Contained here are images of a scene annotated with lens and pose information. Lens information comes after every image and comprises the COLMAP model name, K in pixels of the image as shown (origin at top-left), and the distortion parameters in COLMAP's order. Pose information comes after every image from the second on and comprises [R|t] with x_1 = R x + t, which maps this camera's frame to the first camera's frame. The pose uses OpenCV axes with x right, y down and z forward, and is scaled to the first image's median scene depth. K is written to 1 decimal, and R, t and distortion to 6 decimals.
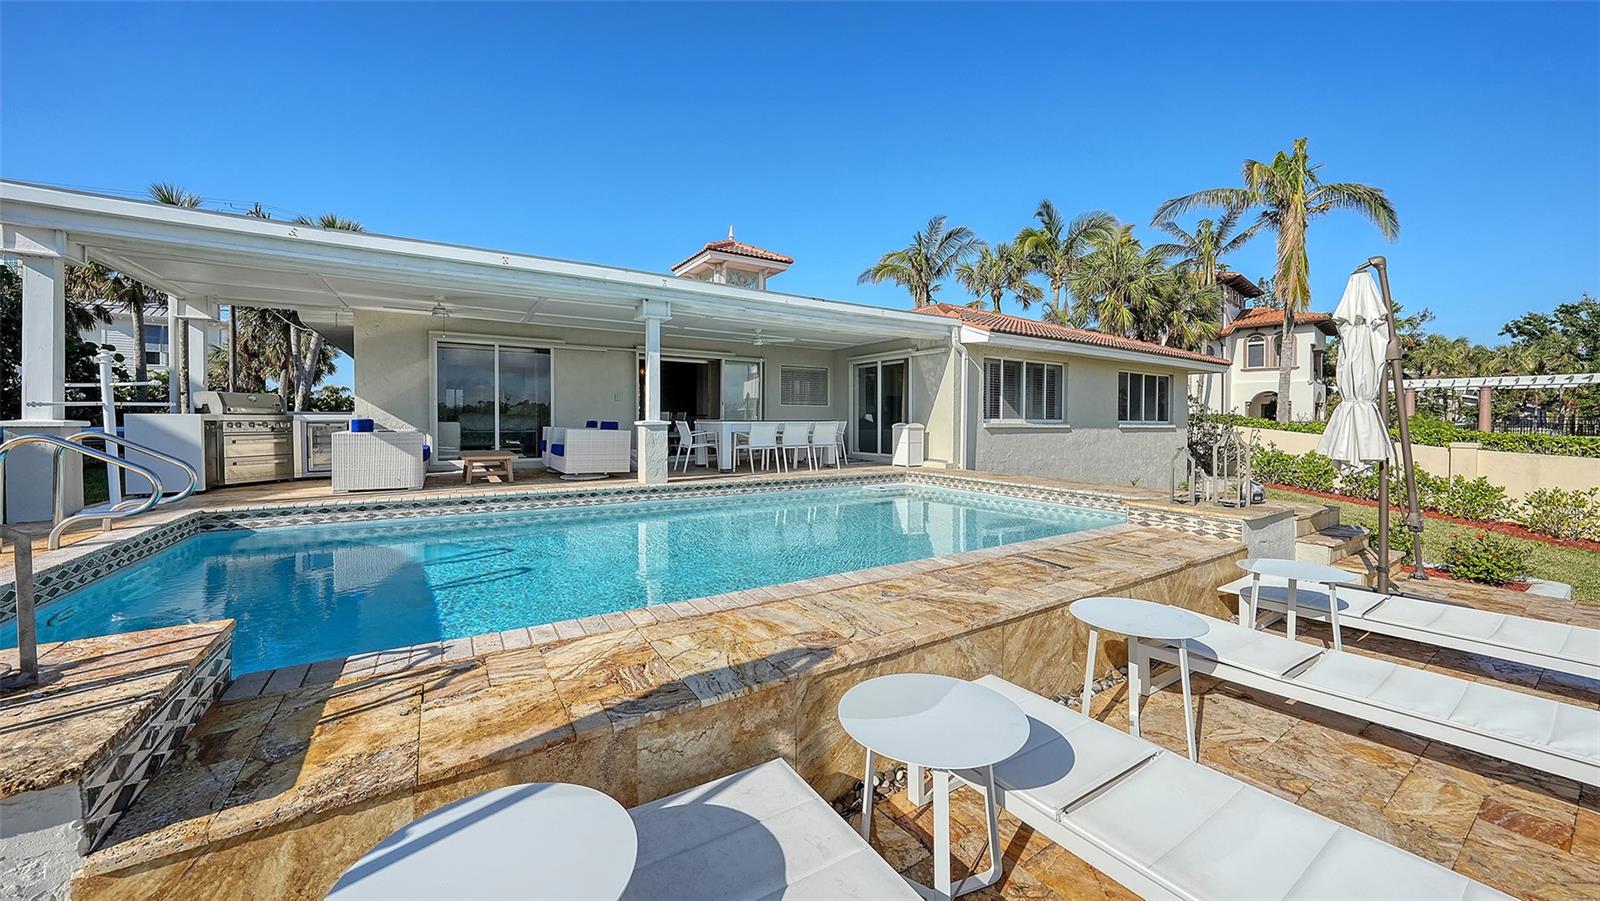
lens RADIAL K [[576.9, 0, 810.0], [0, 576.9, 455.7], [0, 0, 1]] dist [-0.003567, 0.000120]
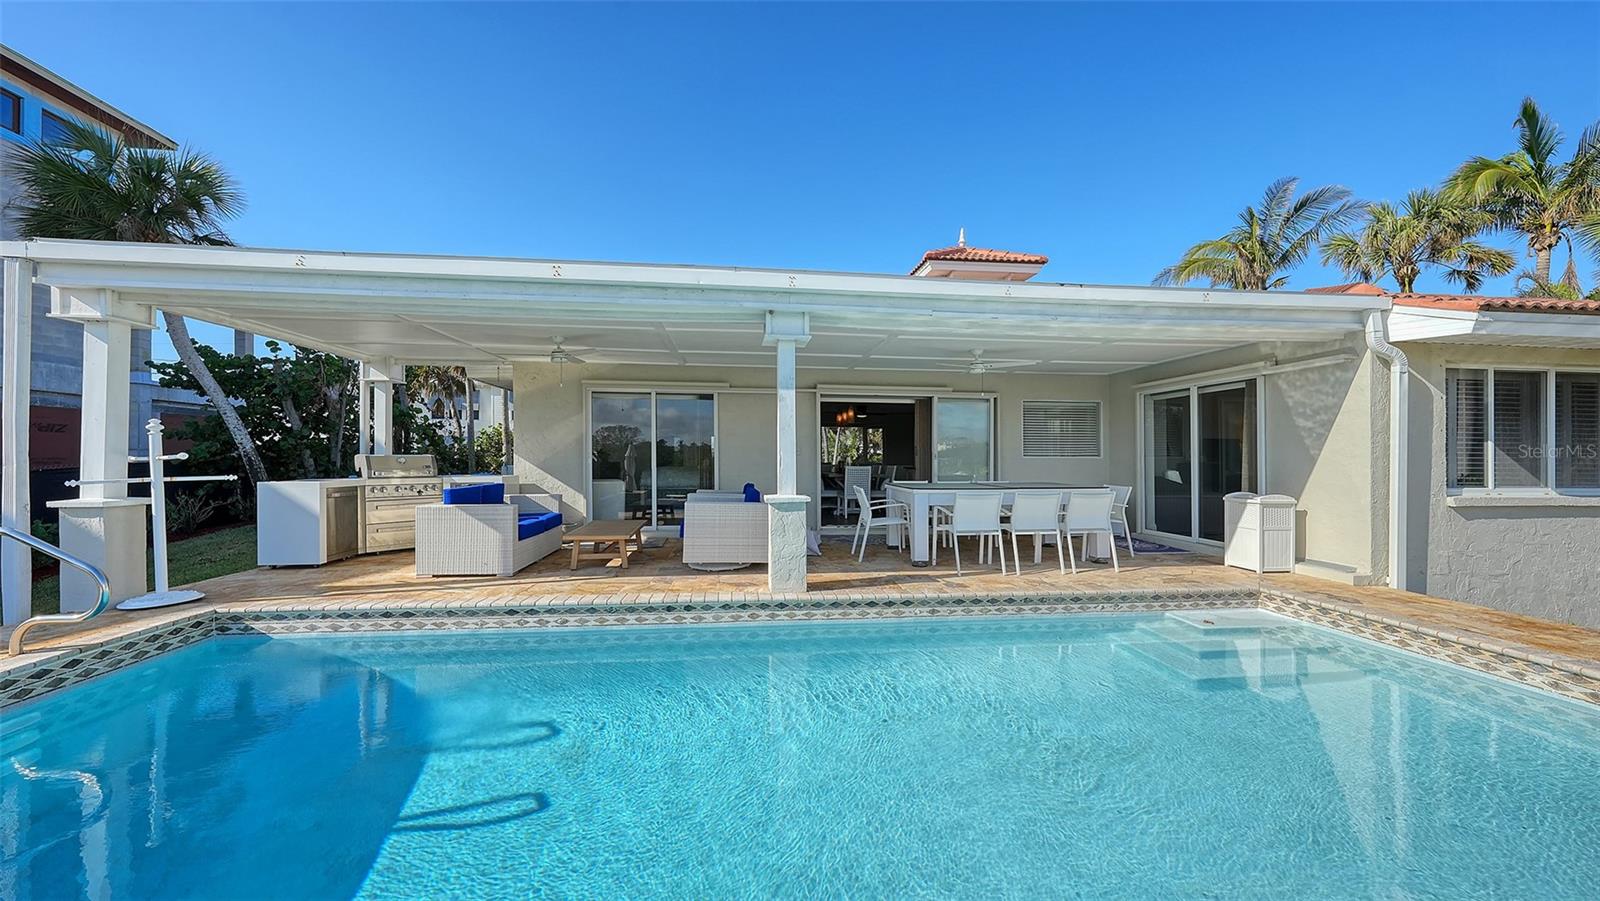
lens RADIAL K [[576.9, 0, 792.0], [0, 576.9, 449.9], [0, 0, 1]] dist [-0.003567, 0.000120]
pose [[0.888560, -0.005073, -0.458731, 0.025836], [-0.029816, 0.997186, -0.068782, -0.050274], [0.457790, 0.074794, 0.885909, 0.316814]]
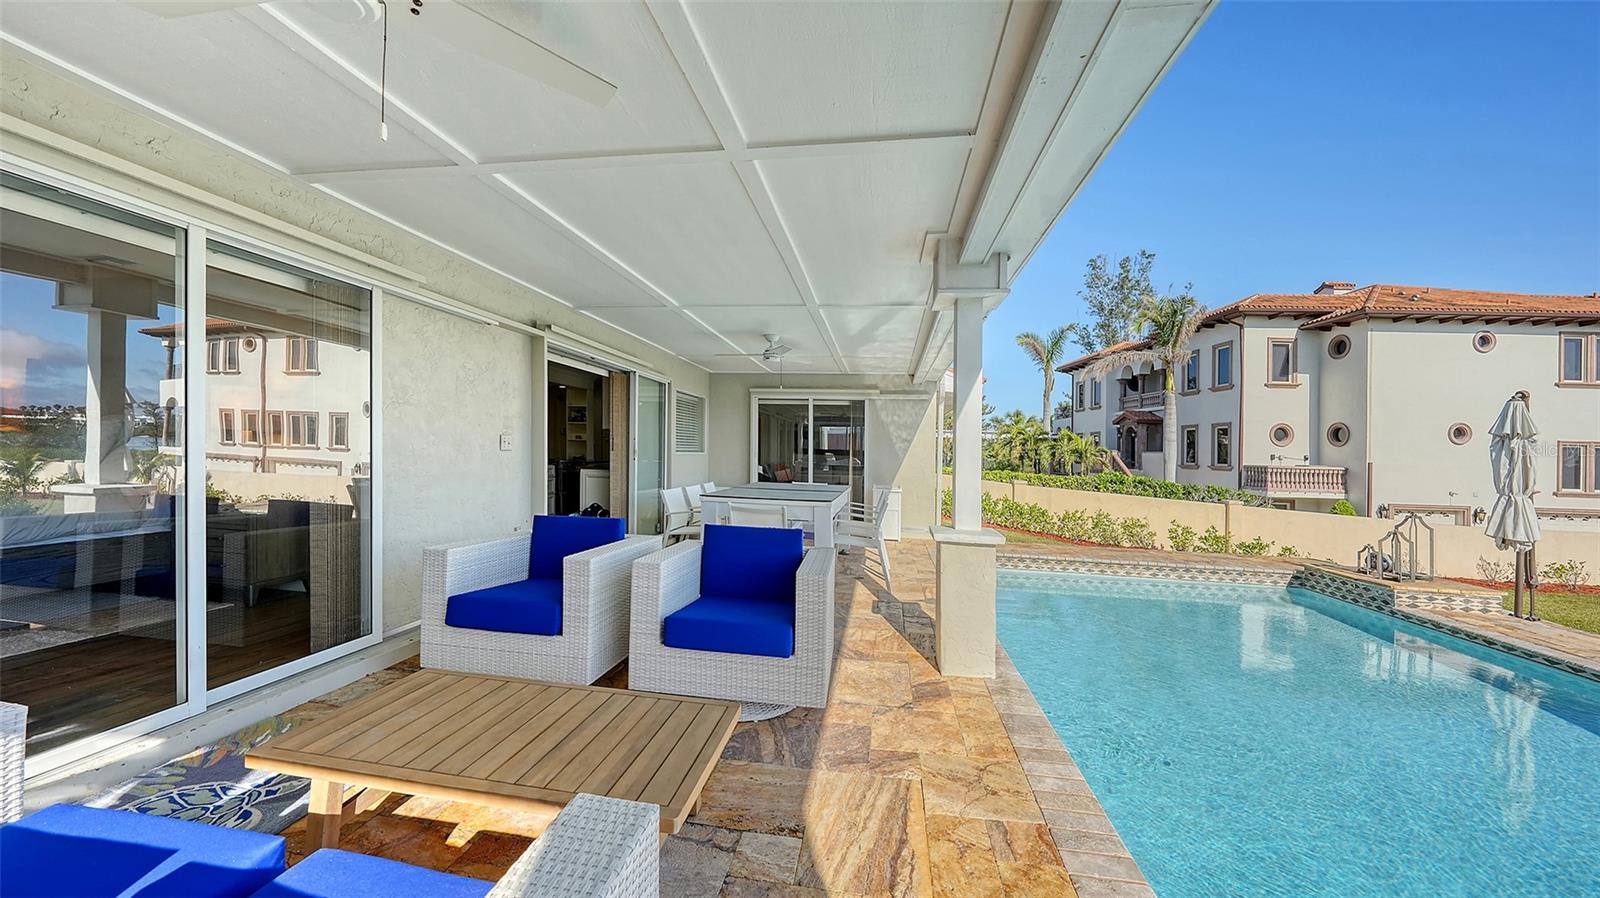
lens RADIAL K [[573.7, 0, 802.1], [0, 573.7, 441.6], [0, 0, 1]] dist [-0.006631, 0.000449]
pose [[0.682054, 0.026691, 0.730814, -0.522495], [0.018794, 0.998364, -0.054003, -0.080407], [-0.731060, 0.050568, 0.680437, 0.596223]]
